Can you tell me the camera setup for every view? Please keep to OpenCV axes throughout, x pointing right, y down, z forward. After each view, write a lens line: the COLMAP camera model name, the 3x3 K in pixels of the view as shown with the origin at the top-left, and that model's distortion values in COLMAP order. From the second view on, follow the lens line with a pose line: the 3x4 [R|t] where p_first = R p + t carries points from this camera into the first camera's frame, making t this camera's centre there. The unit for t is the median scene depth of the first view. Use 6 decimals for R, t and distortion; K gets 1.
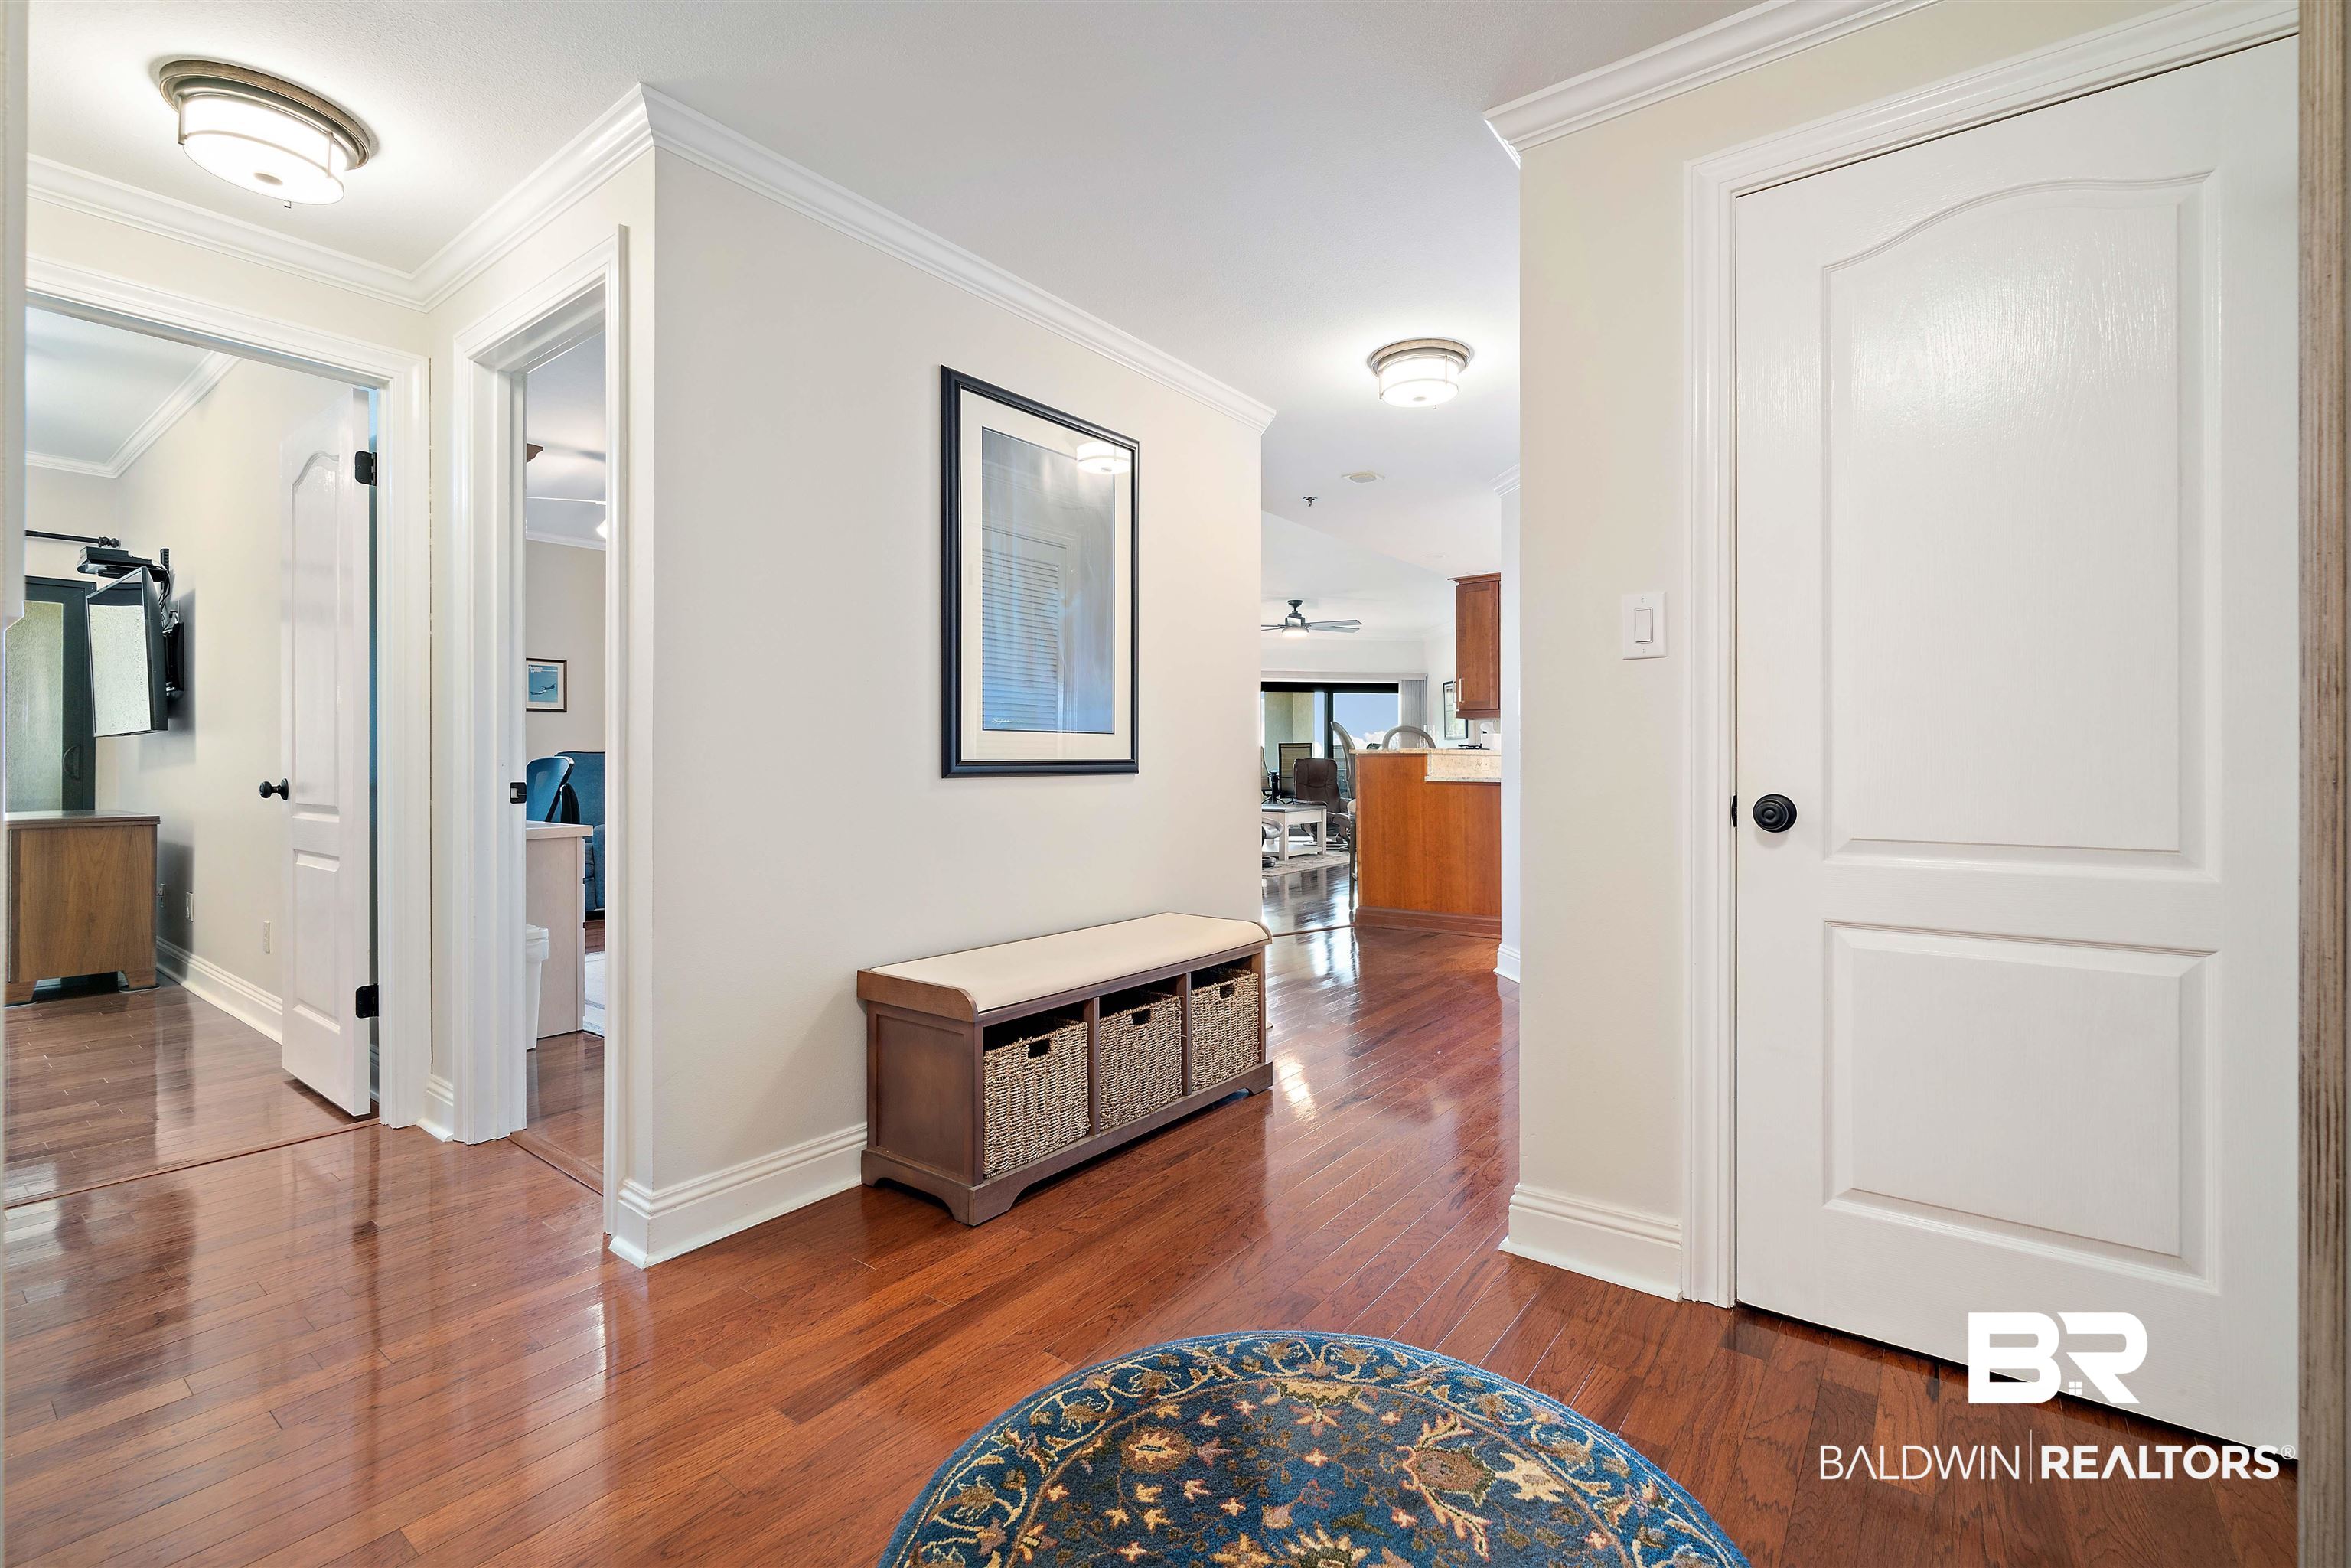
lens RADIAL K [[1025.4, 0, 1187.9], [0, 1025.4, 759.9], [0, 0, 1]] dist [-0.001864, 0.000243]
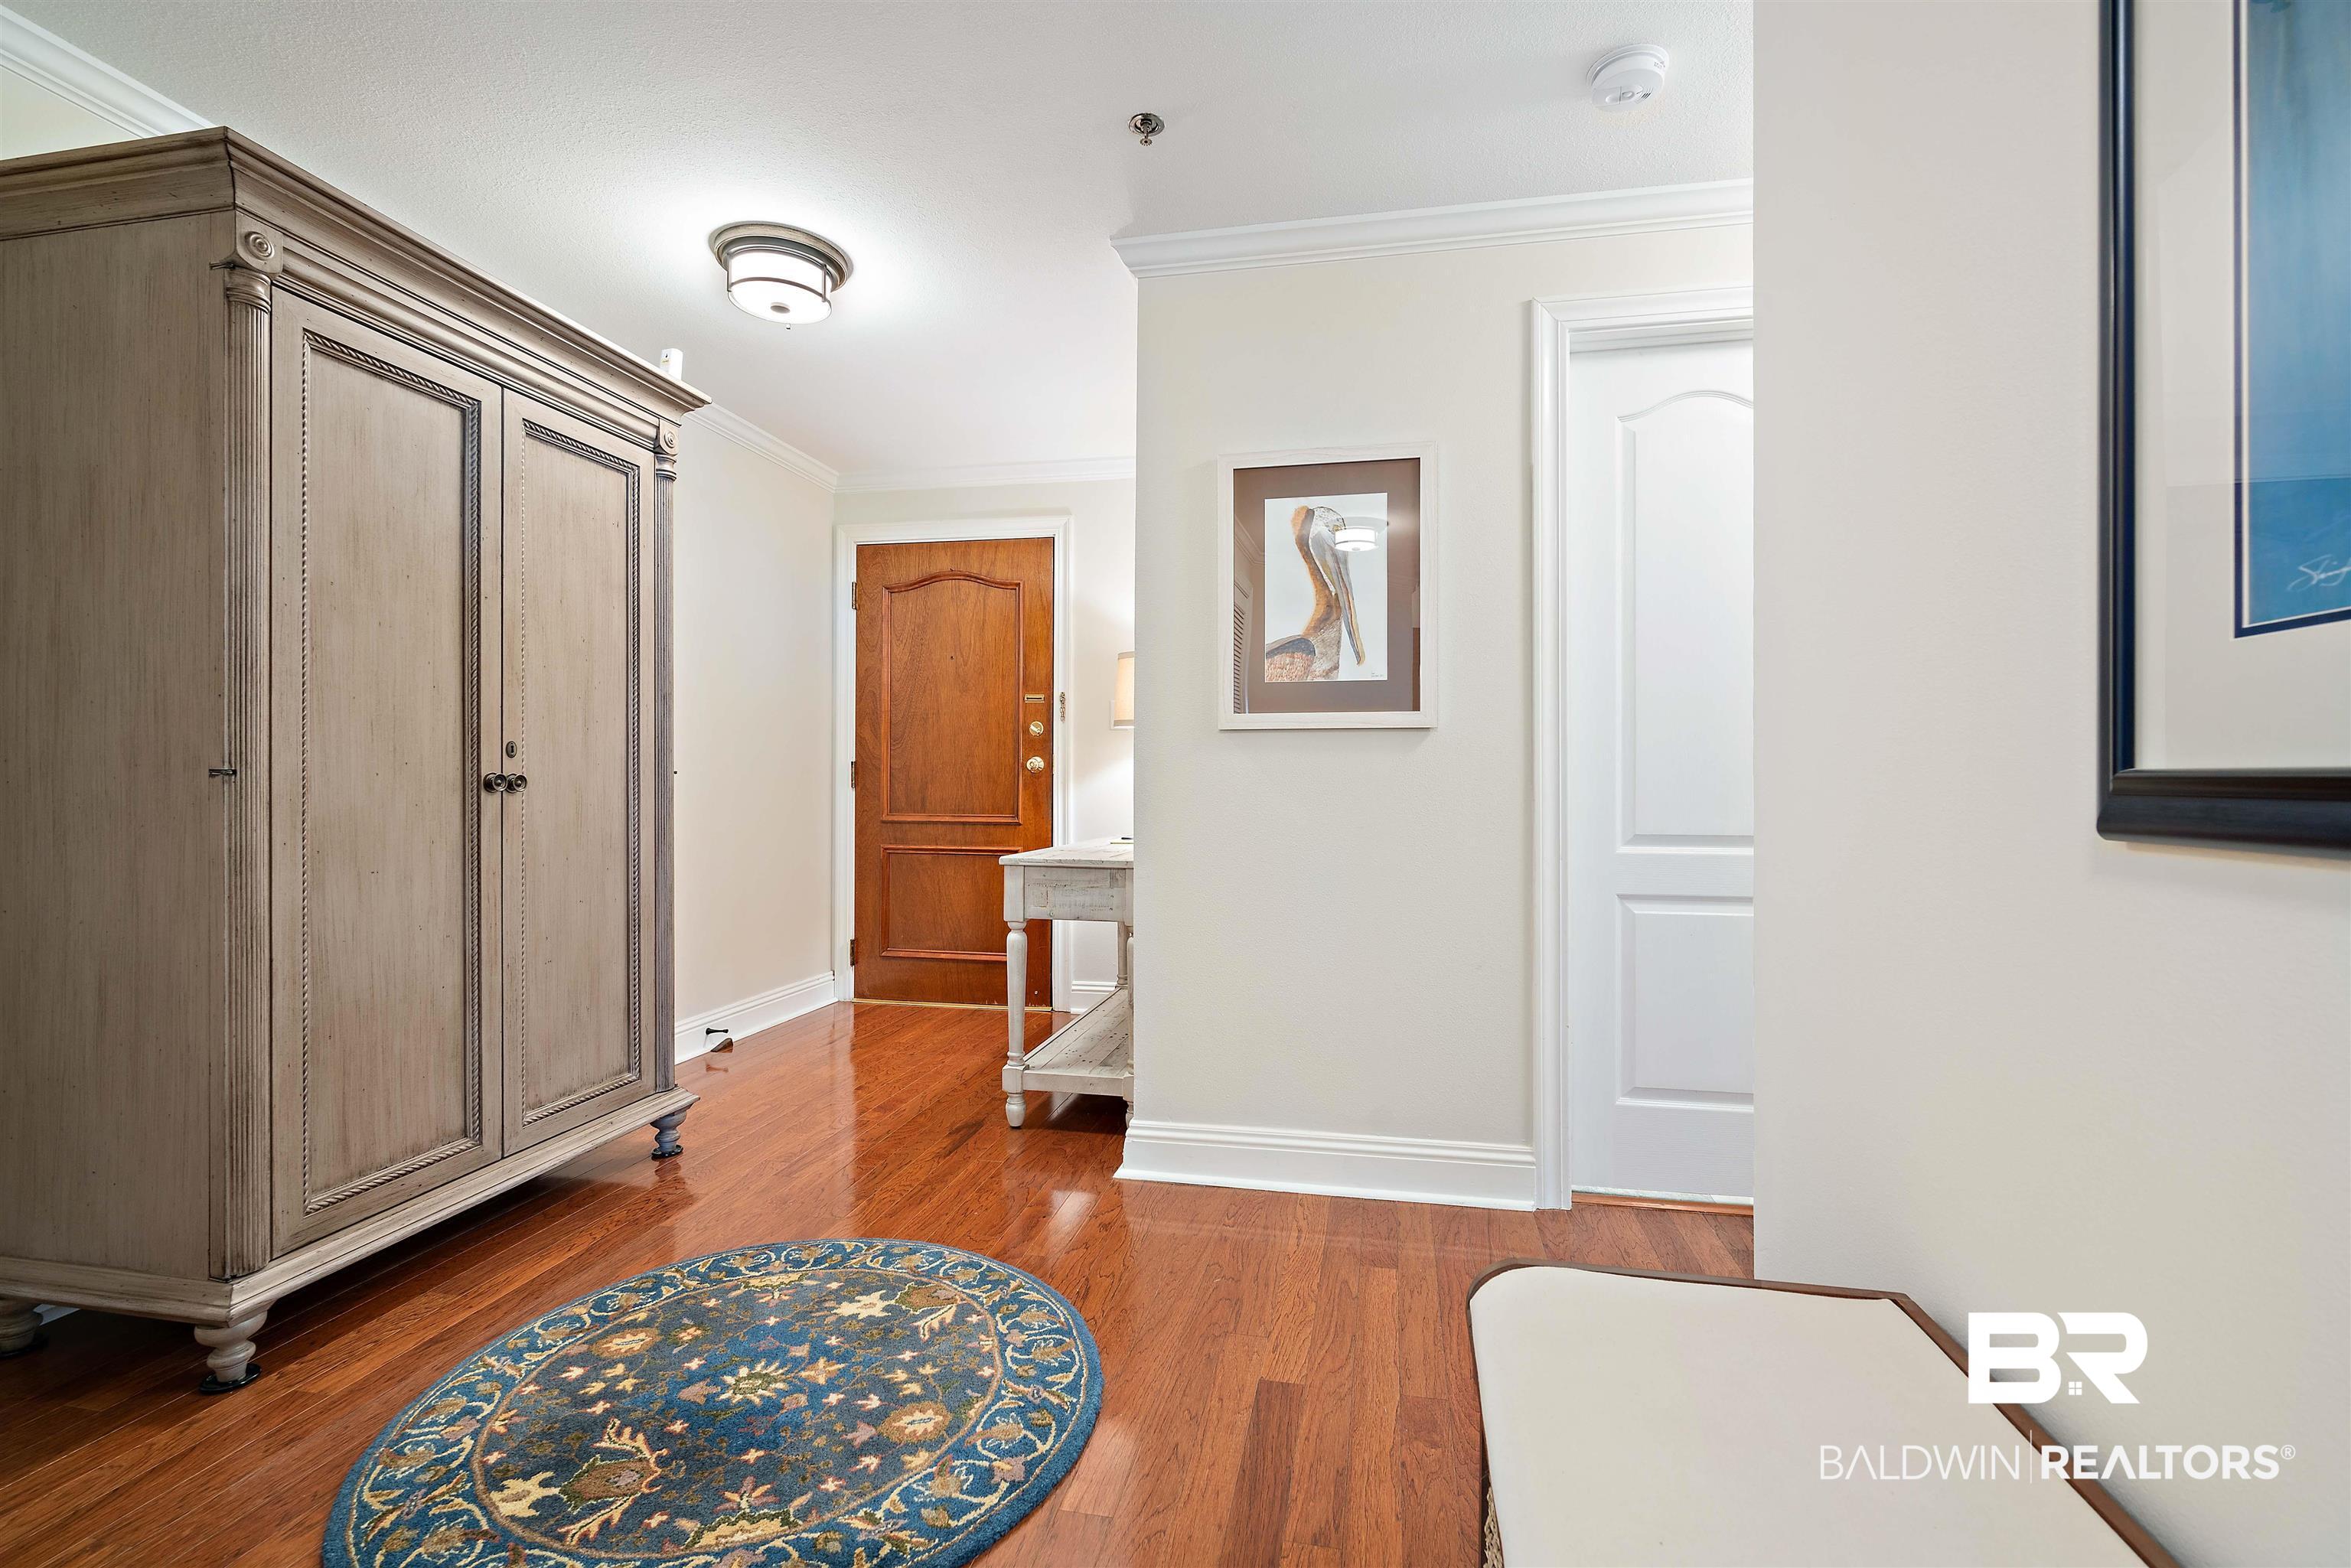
lens RADIAL K [[1030.1, 0, 1194.9], [0, 1030.1, 781.4], [0, 0, 1]] dist [-0.001893, -0.000192]
pose [[-0.897896, -0.001771, -0.440204, 0.176763], [-0.003066, 0.999993, 0.002231, 0.005903], [0.440196, 0.003354, -0.897895, 2.047928]]
